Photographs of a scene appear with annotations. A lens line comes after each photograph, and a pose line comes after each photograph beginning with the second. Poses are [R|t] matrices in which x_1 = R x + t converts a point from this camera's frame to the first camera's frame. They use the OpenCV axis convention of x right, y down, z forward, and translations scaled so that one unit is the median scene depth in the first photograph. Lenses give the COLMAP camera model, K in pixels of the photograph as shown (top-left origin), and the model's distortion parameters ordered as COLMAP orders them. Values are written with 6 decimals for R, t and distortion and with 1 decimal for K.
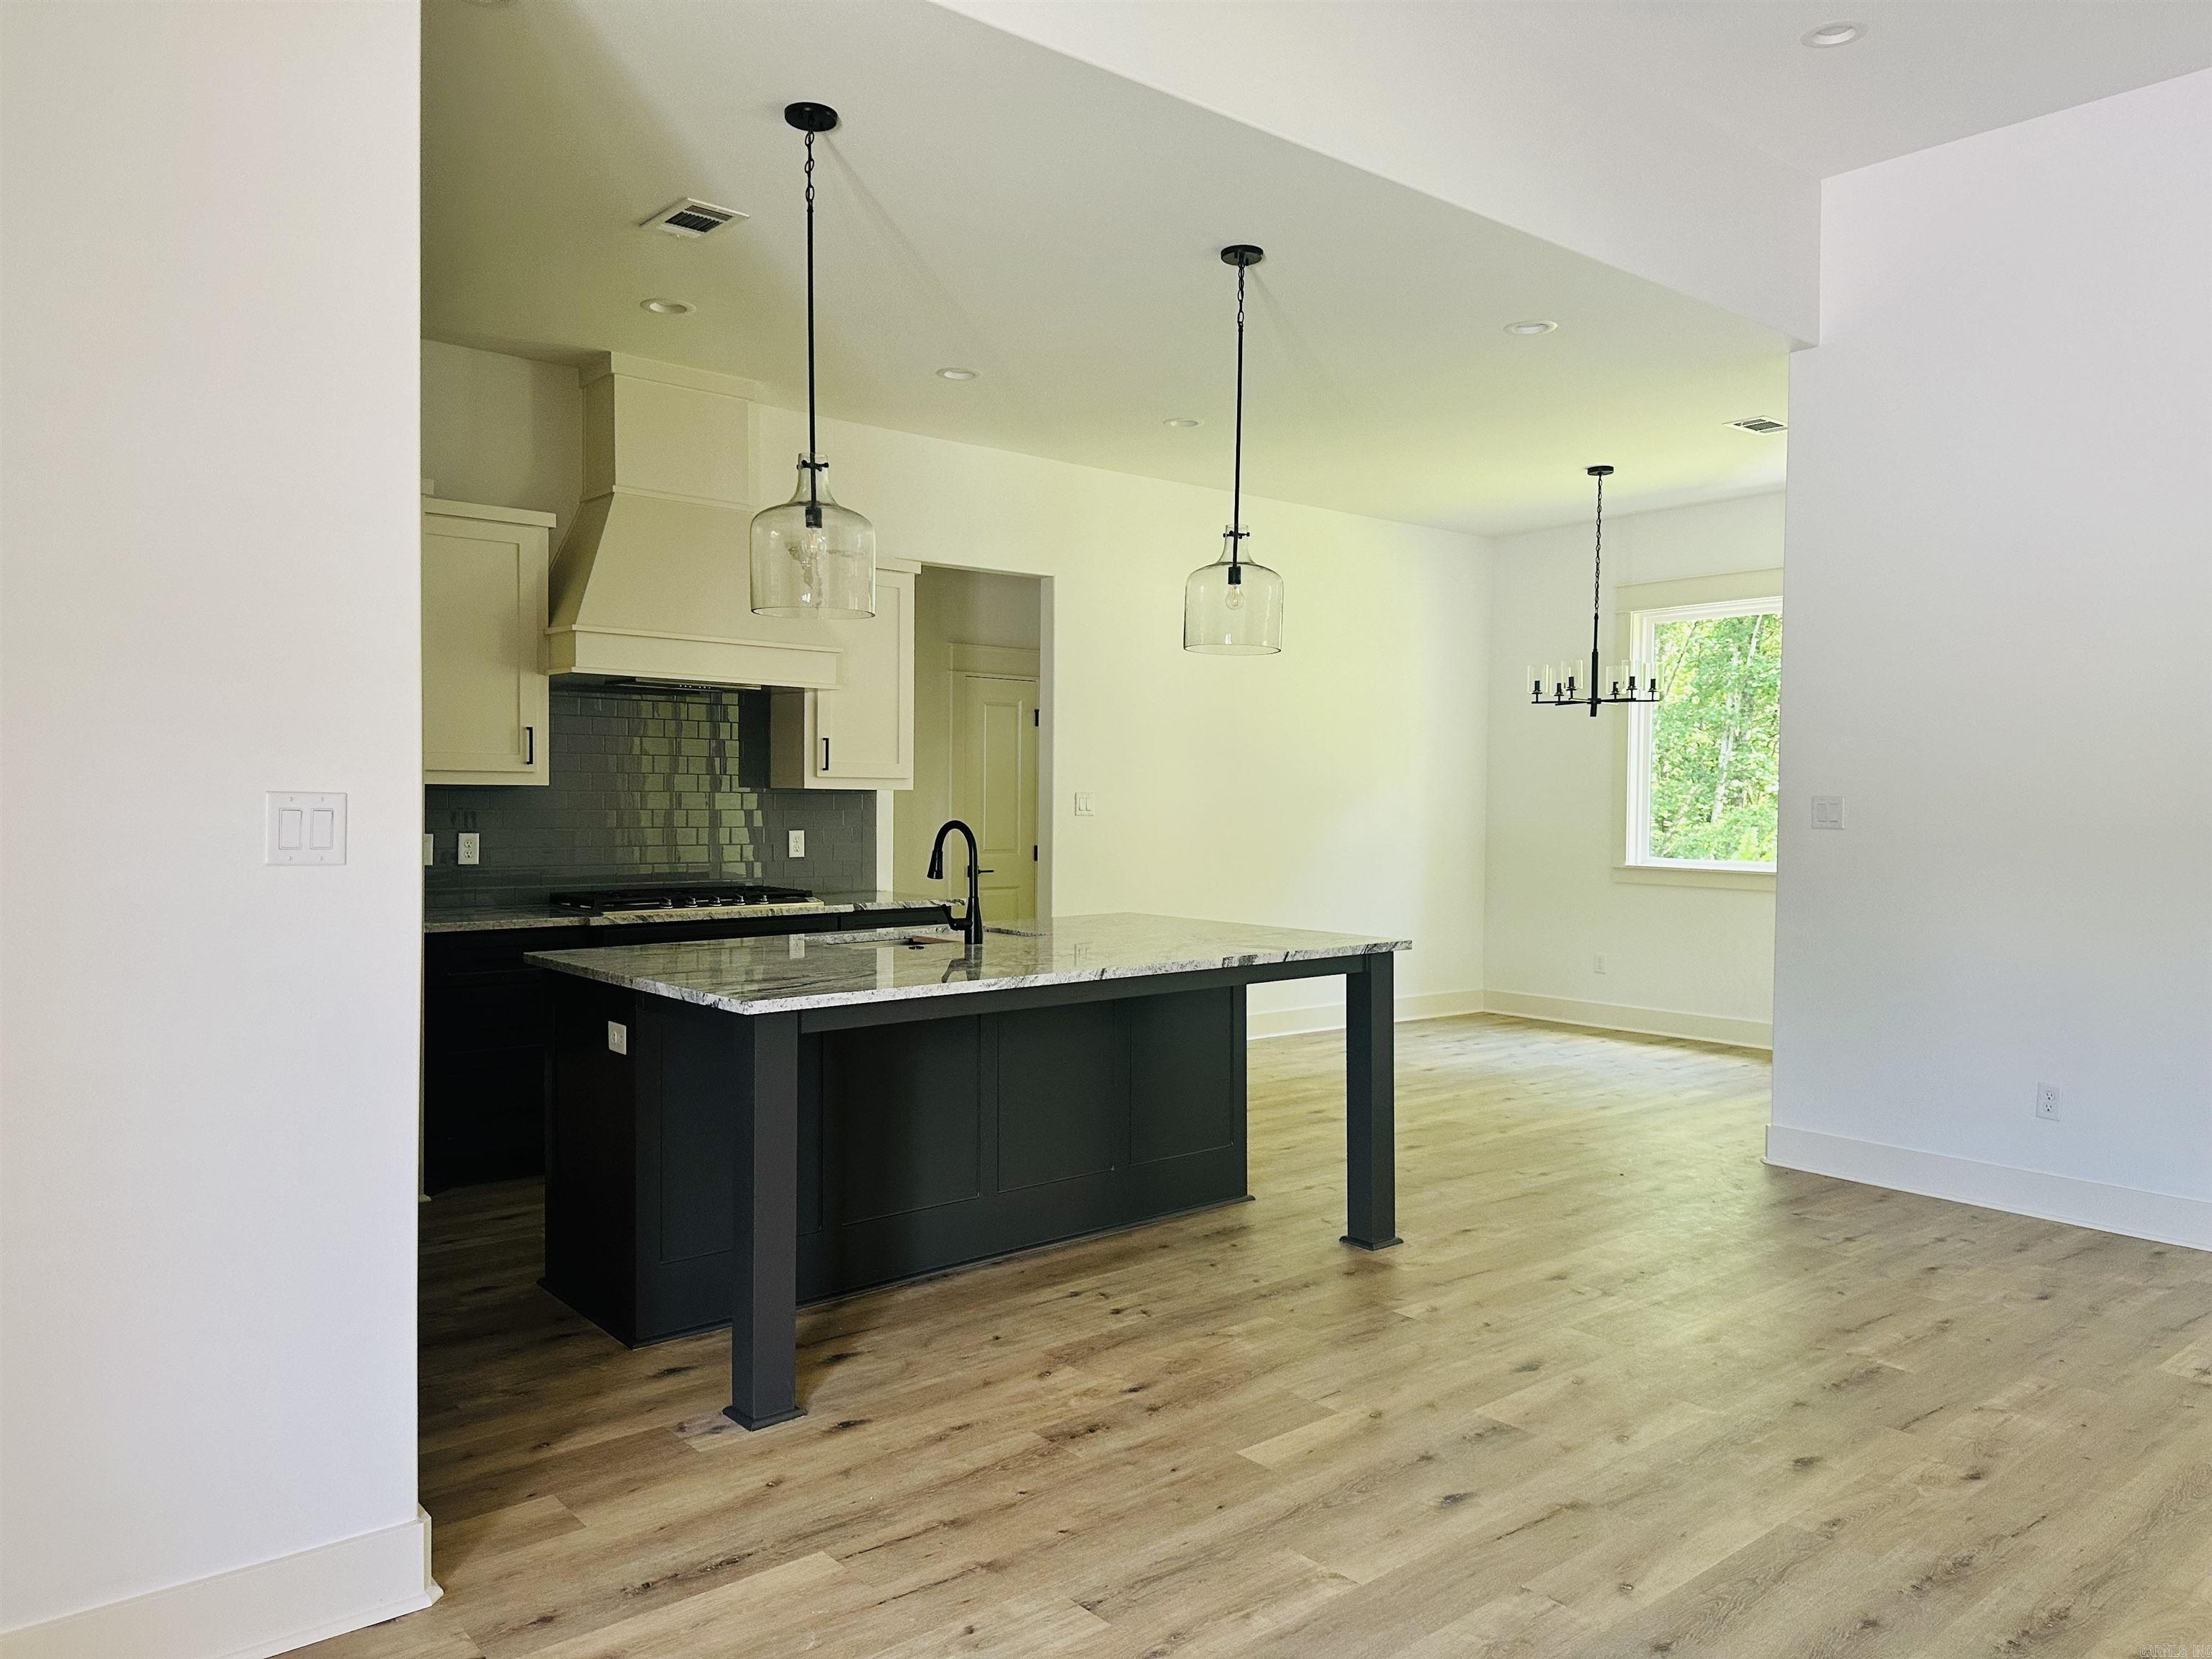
lens RADIAL K [[1549.1, 0, 1106.0], [0, 1549.1, 829.5], [0, 0, 1]] dist [0.051444, -0.002237]
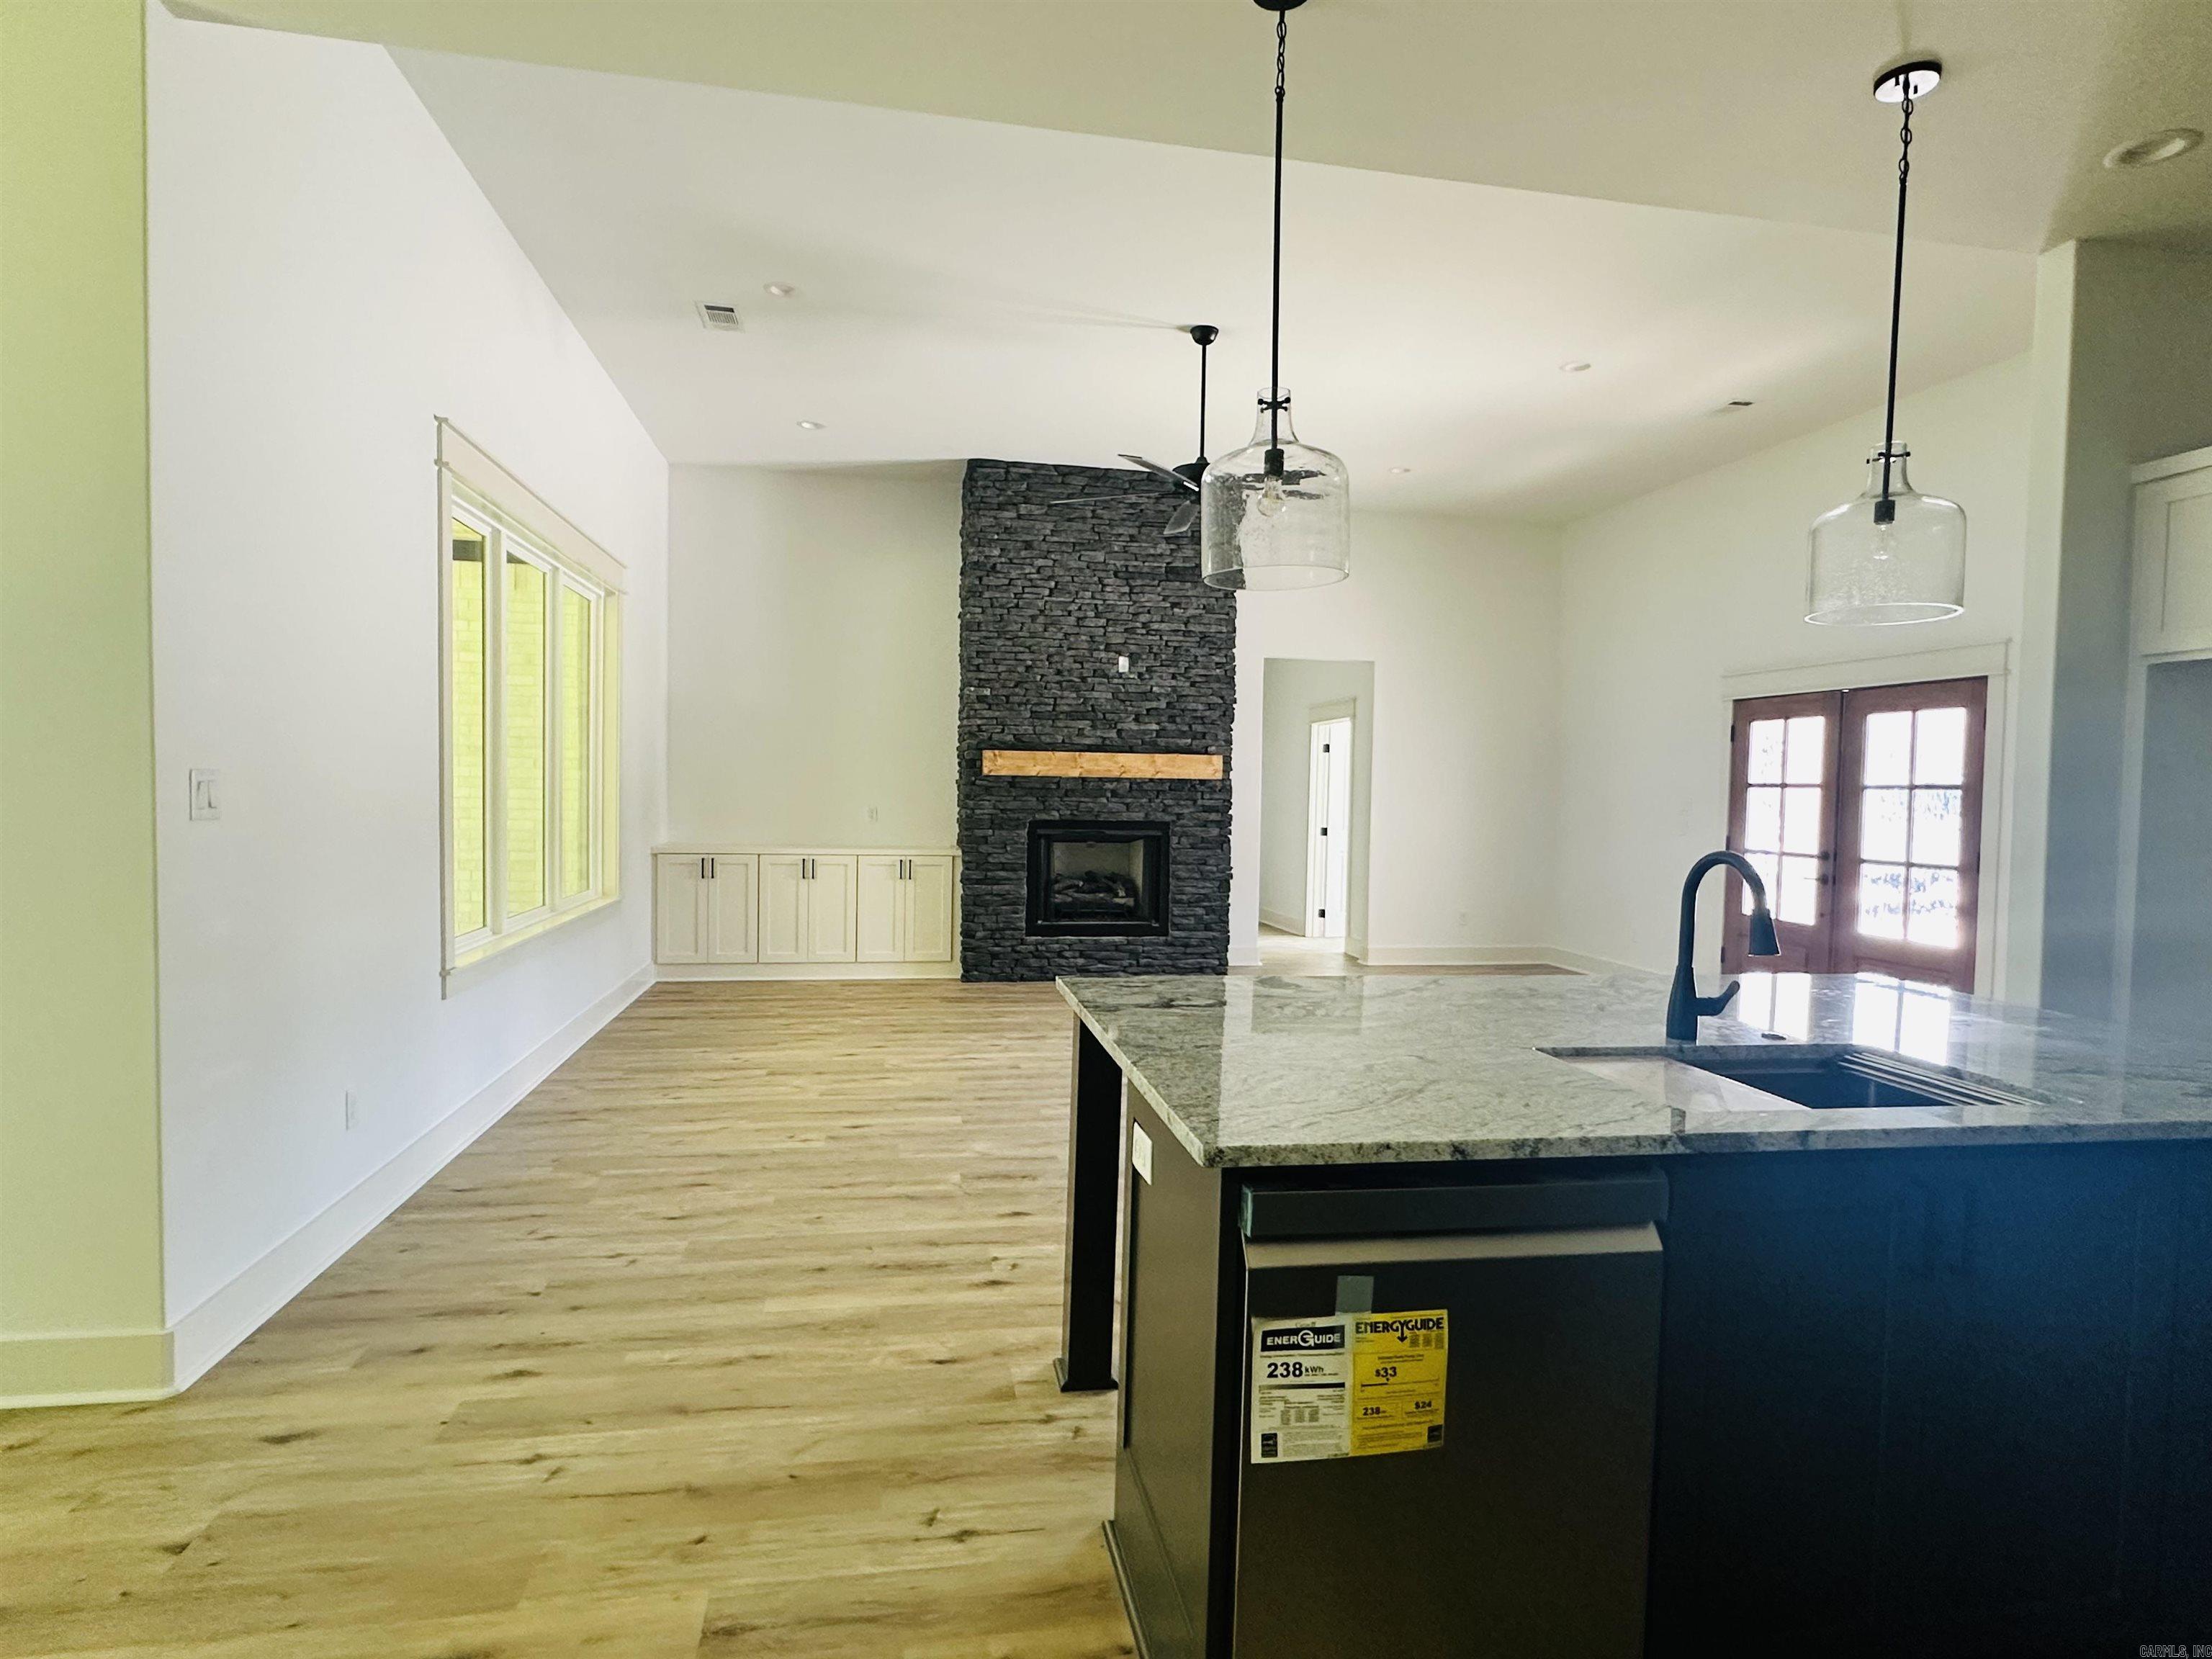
lens RADIAL K [[1157.6, 0, 1106.0], [0, 1157.6, 829.5], [0, 0, 1]] dist [-0.000656, -0.000074]
pose [[-0.873152, -0.044452, 0.485417, -0.112219], [-0.019912, 0.998255, 0.055598, -0.038581], [-0.487042, 0.038880, -0.872513, 1.628160]]
